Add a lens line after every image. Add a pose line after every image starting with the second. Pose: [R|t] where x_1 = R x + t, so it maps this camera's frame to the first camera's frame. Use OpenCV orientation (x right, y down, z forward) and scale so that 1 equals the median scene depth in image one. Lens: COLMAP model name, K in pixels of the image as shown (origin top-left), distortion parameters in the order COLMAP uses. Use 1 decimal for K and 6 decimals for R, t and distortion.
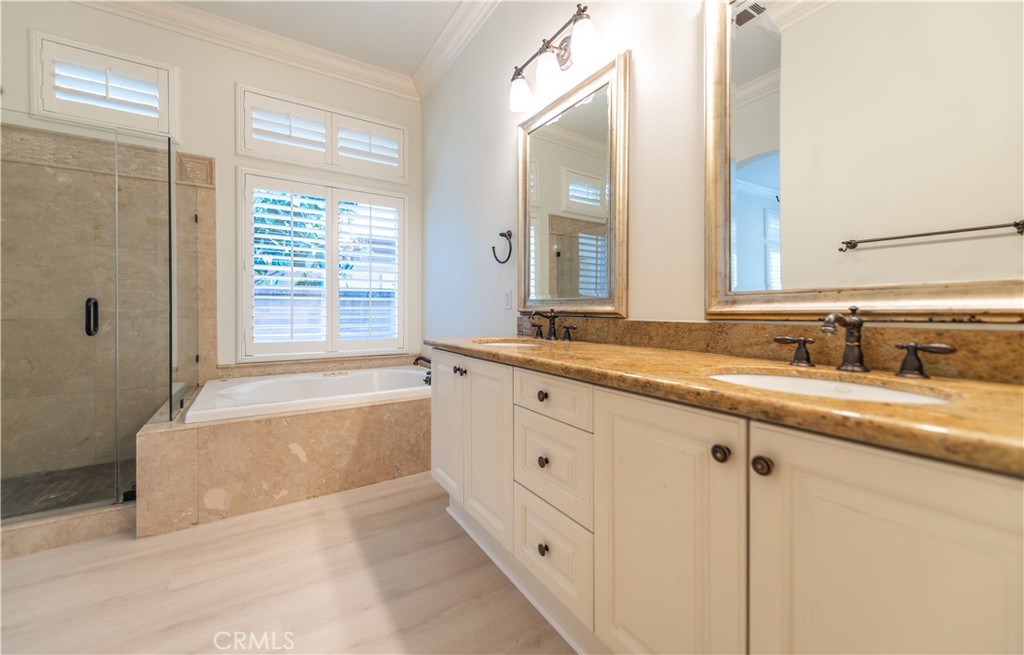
lens RADIAL K [[391.8, 0, 509.6], [0, 391.8, 312.9], [0, 0, 1]] dist [0.012012, -0.004401]
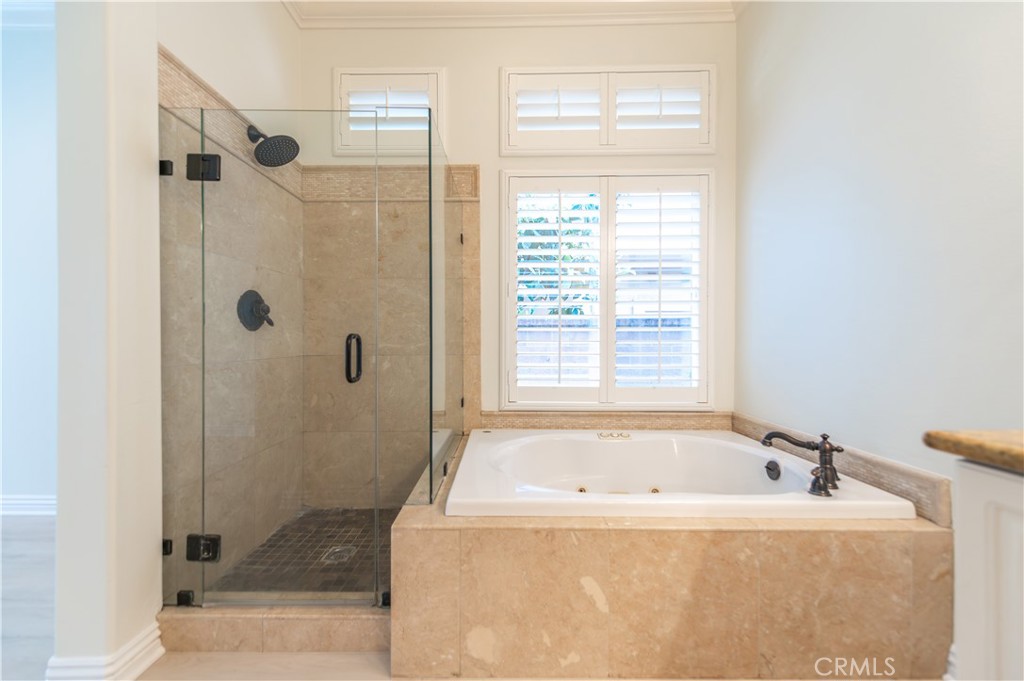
lens RADIAL K [[398.5, 0, 505.4], [0, 398.5, 344.4], [0, 0, 1]] dist [0.002553, -0.000079]
pose [[0.841033, 0.002350, -0.540978, -0.307611], [-0.001218, 0.999996, 0.002451, -0.015266], [0.540982, -0.001403, 0.841033, 0.403502]]
